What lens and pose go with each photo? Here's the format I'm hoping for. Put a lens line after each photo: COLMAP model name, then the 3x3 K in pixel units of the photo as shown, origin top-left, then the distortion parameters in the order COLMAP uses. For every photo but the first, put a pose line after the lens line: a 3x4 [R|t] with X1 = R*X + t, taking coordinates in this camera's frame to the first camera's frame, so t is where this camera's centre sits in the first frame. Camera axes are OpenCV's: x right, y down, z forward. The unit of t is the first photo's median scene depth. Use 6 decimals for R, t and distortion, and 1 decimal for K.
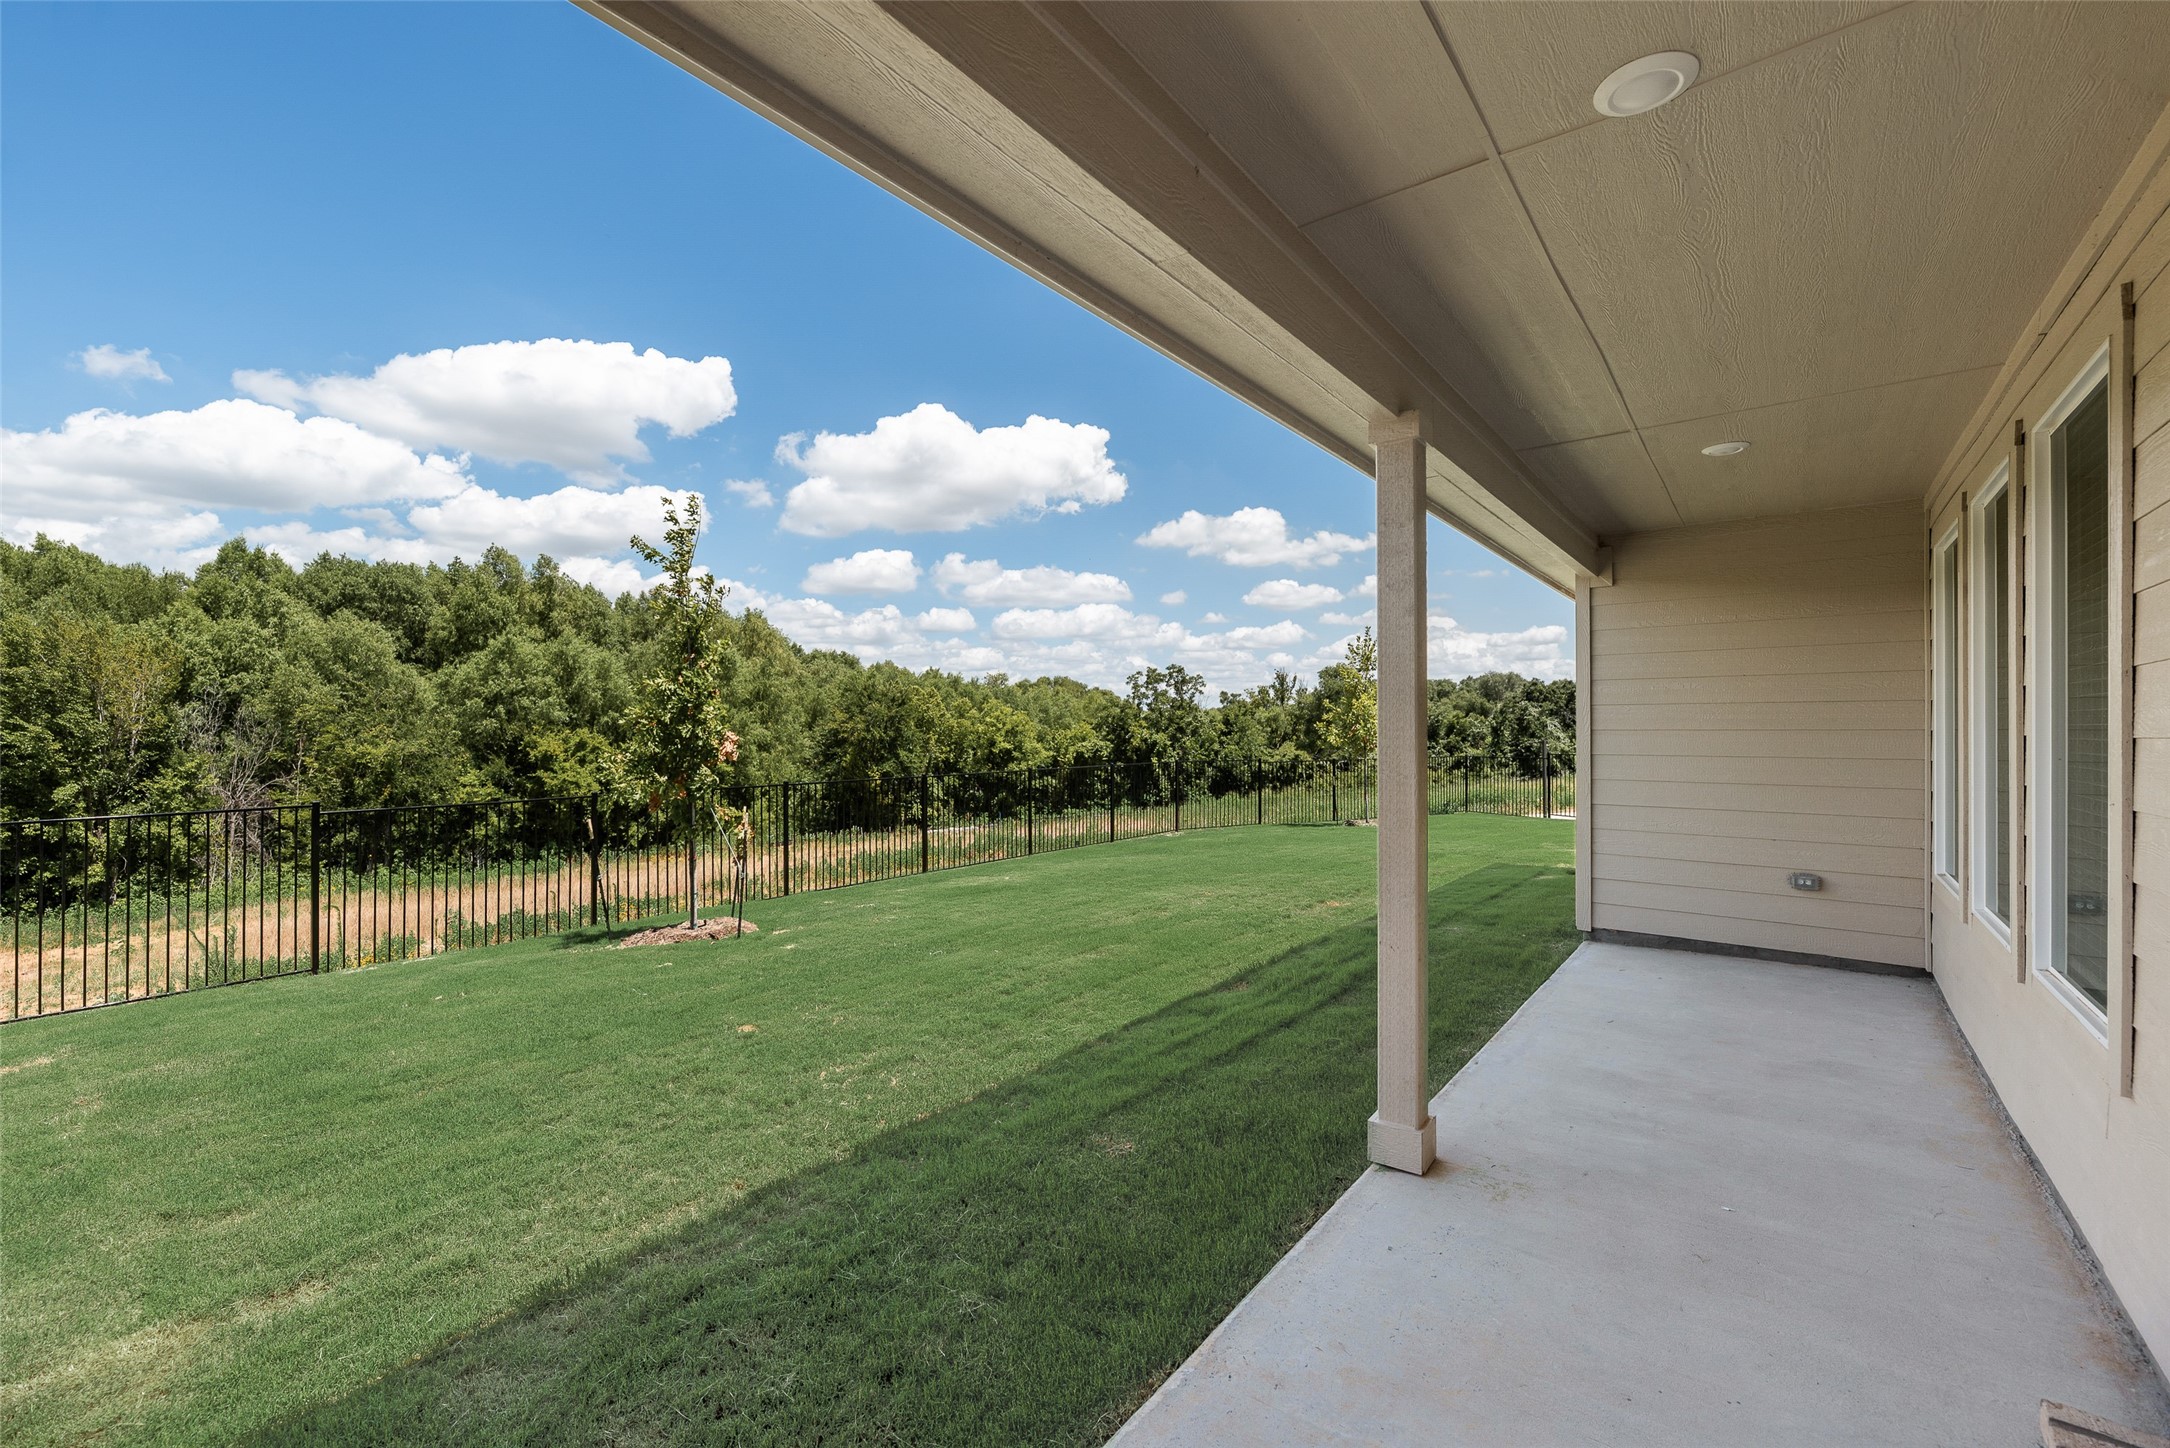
lens RADIAL K [[898.2, 0, 1138.7], [0, 898.2, 731.3], [0, 0, 1]] dist [0.008152, 0.000189]
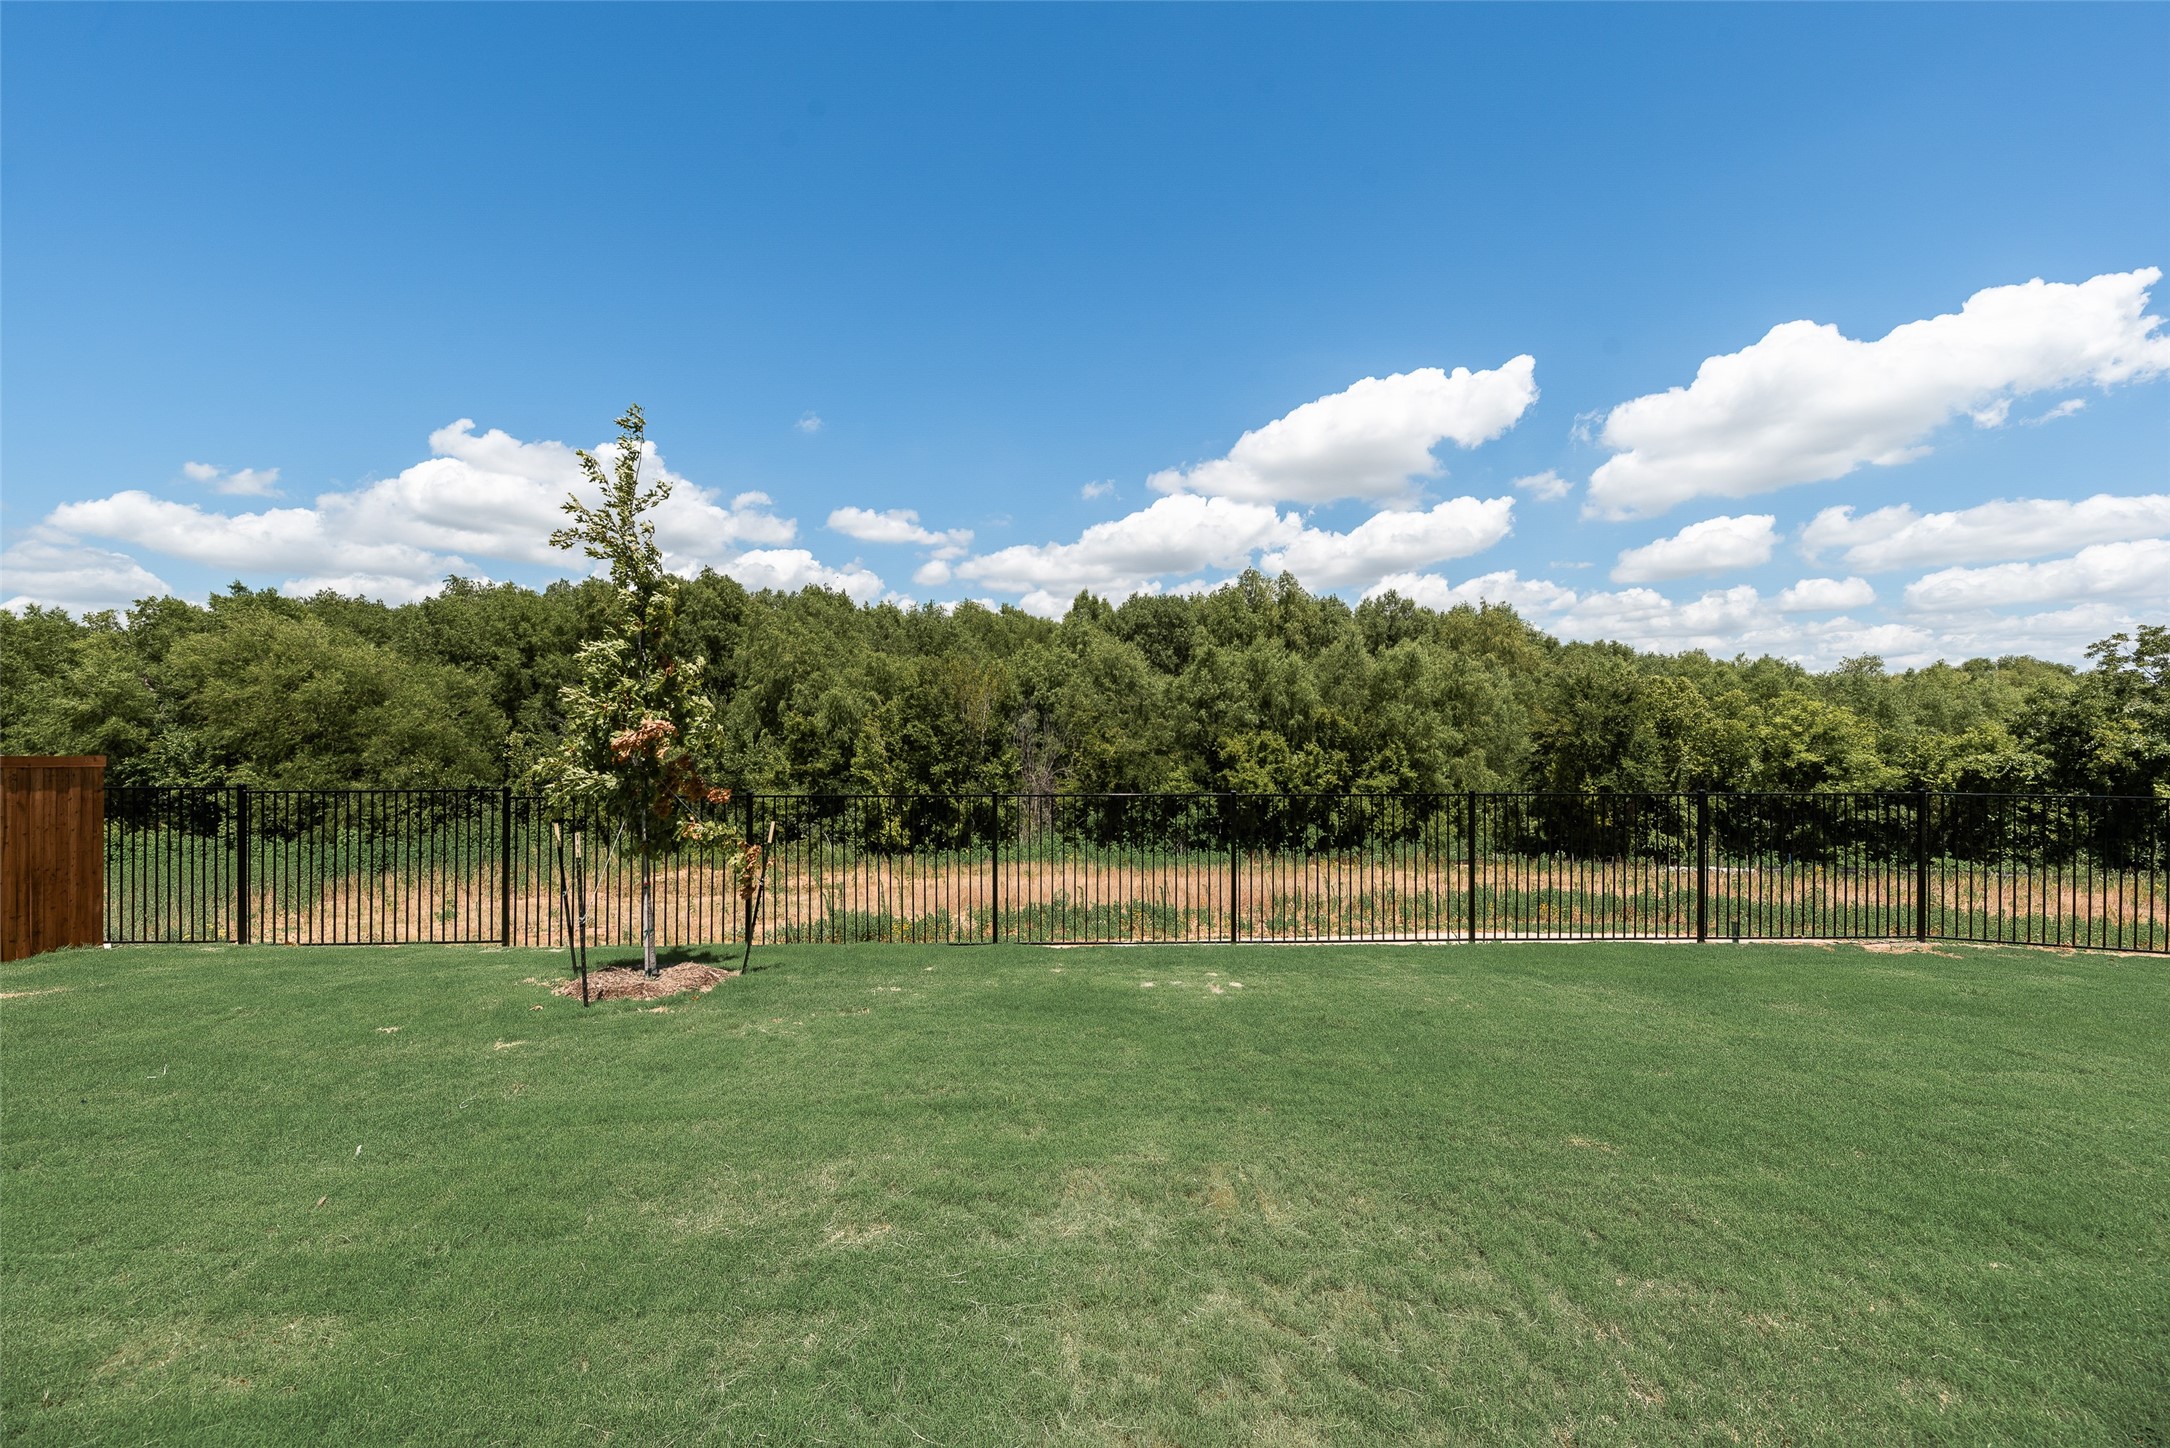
lens RADIAL K [[898.2, 0, 1091.5], [0, 898.2, 716.2], [0, 0, 1]] dist [0.008152, 0.000189]
pose [[0.618920, -0.011319, -0.785372, 0.050253], [-0.006108, 0.999797, -0.019223, 0.001314], [0.785430, 0.016694, 0.618725, 0.128510]]
